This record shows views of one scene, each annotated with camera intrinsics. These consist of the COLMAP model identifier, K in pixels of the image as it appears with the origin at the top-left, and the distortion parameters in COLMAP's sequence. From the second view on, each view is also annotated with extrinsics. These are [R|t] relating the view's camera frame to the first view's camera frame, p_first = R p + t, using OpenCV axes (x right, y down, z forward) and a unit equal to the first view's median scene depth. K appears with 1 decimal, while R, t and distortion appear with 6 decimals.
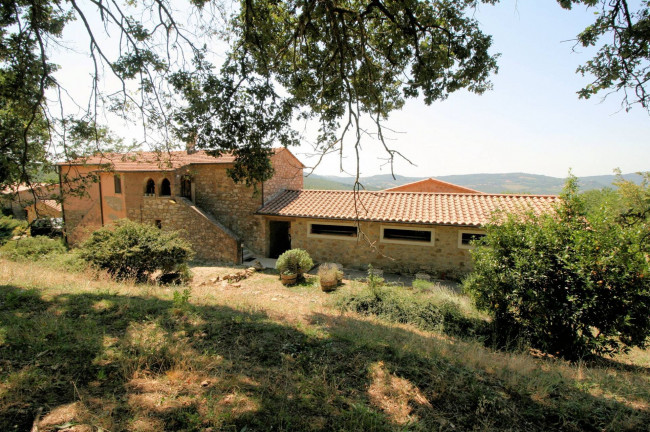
lens RADIAL K [[302.5, 0, 327.4], [0, 302.5, 207.3], [0, 0, 1]] dist [-0.000031, -0.012143]
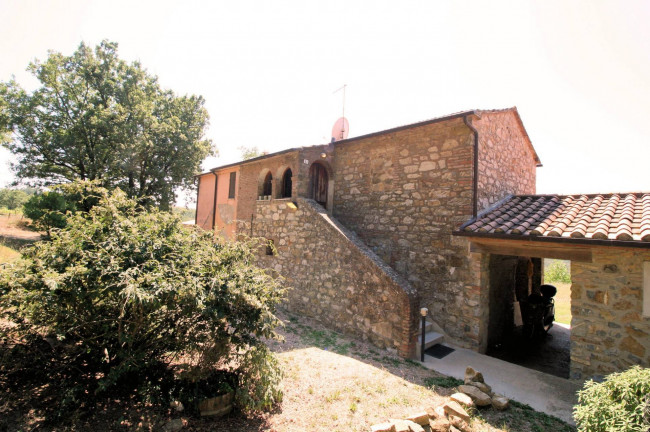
lens RADIAL K [[302.5, 0, 327.4], [0, 302.5, 207.3], [0, 0, 1]] dist [-0.000031, -0.012143]
pose [[0.878803, 0.002223, -0.477179, -0.191604], [-0.088059, 0.983570, -0.157592, 0.063120], [0.468989, 0.180513, 0.864560, 0.545540]]
